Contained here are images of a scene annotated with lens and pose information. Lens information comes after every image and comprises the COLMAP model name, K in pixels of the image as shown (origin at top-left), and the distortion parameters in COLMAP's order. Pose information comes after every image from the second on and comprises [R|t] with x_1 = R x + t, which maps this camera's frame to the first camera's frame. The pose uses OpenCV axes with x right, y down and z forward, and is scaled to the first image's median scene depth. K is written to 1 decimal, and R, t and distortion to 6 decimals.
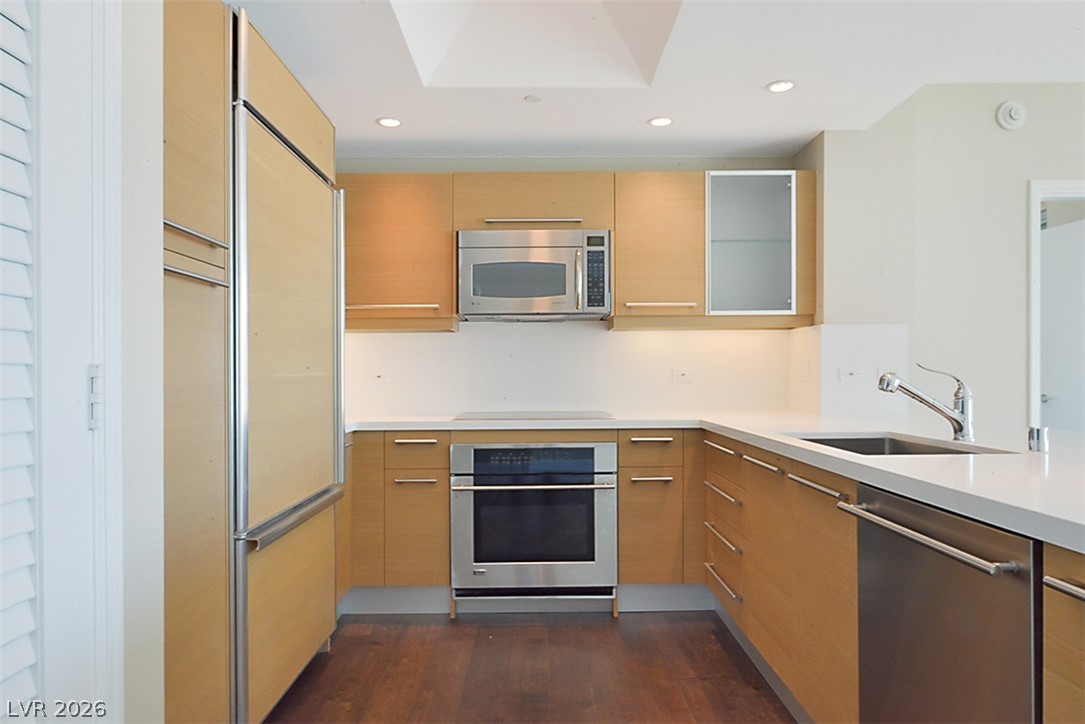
lens RADIAL K [[710.1, 0, 543.5], [0, 710.1, 375.0], [0, 0, 1]] dist [-0.005031, -0.000813]
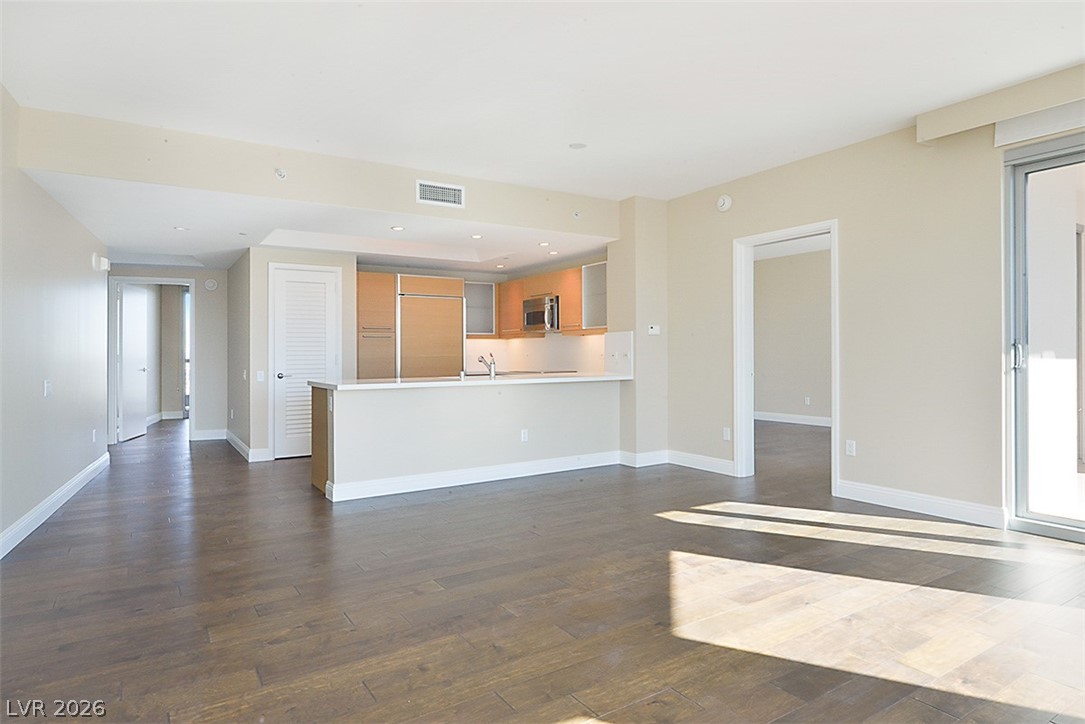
lens RADIAL K [[617.7, 0, 537.7], [0, 617.7, 355.8], [0, 0, 1]] dist [-0.002877, -0.000835]
pose [[0.526132, 0.004622, -0.850390, 2.032490], [0.003411, 0.999966, 0.007545, -0.016695], [0.850396, -0.006870, 0.526099, -0.179471]]
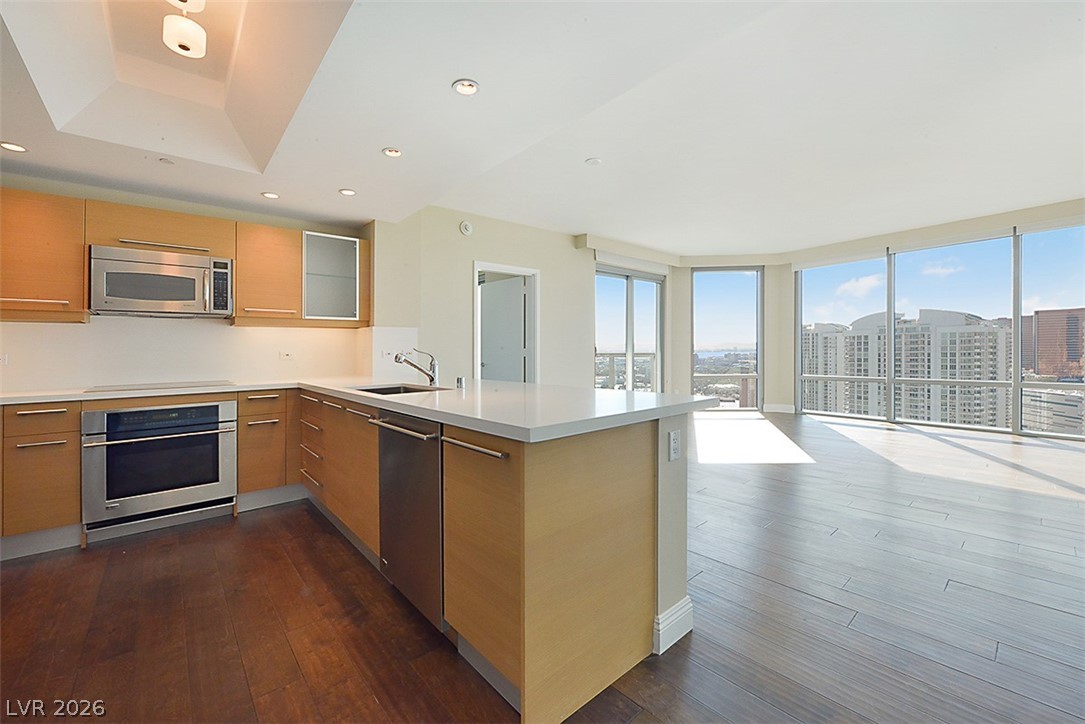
lens RADIAL K [[435.5, 0, 528.5], [0, 435.5, 344.9], [0, 0, 1]] dist [-0.004209, -0.000704]
pose [[0.773250, 0.004855, 0.634082, -0.003968], [0.008926, 0.999788, -0.018541, -0.000265], [-0.634038, 0.019997, 0.773043, -0.112097]]
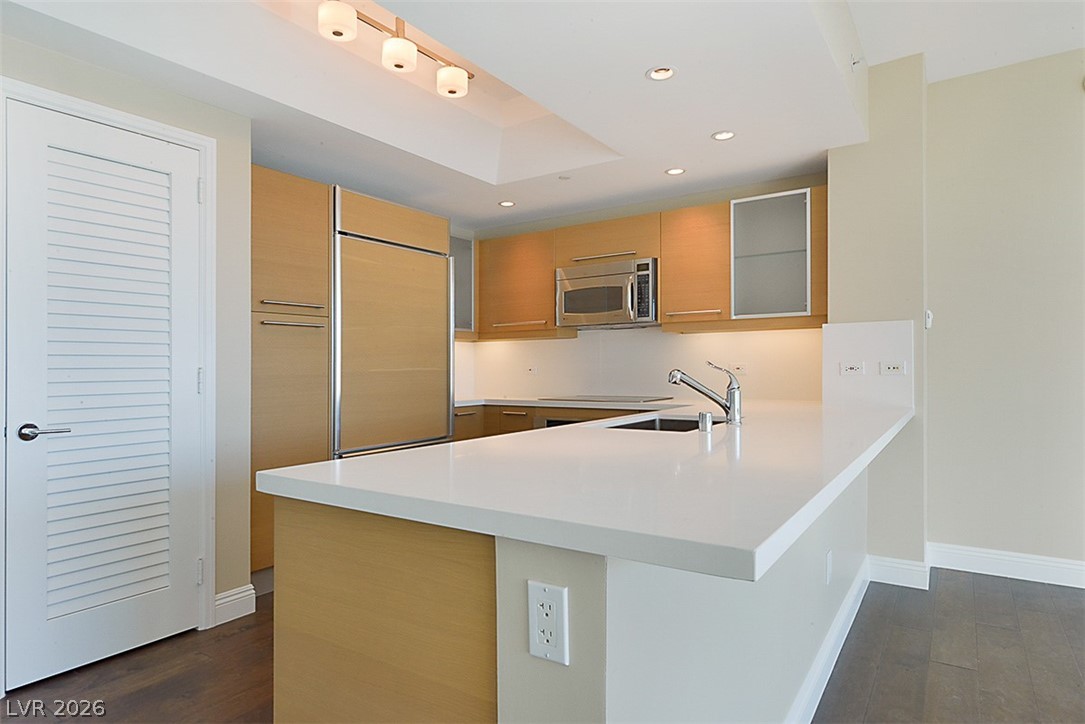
lens RADIAL K [[617.7, 0, 537.7], [0, 617.7, 355.8], [0, 0, 1]] dist [-0.002877, -0.000835]
pose [[0.822087, -0.011850, -0.569239, 0.614279], [0.002849, 0.999857, -0.016699, -0.006192], [0.569355, 0.012106, 0.822002, -0.055985]]
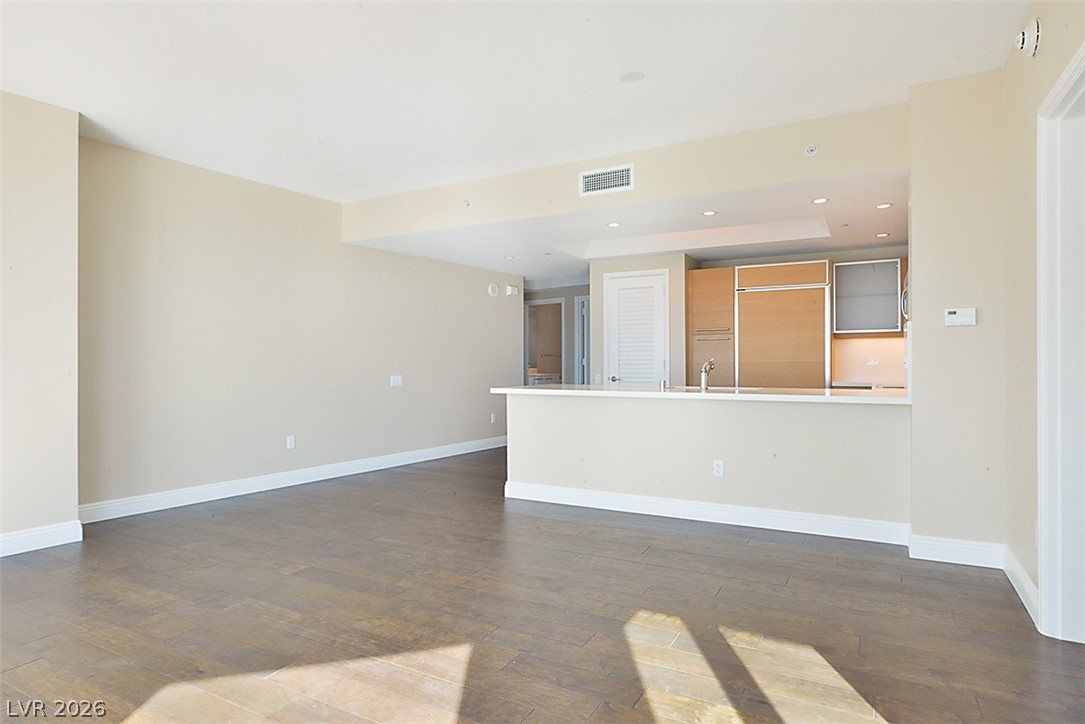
lens RADIAL K [[617.7, 0, 537.7], [0, 617.7, 355.8], [0, 0, 1]] dist [-0.002877, -0.000835]
pose [[-0.499974, 0.000438, -0.866040, 1.846270], [0.004431, 0.999988, -0.002052, -0.016593], [0.866029, -0.004863, -0.499970, 1.069129]]
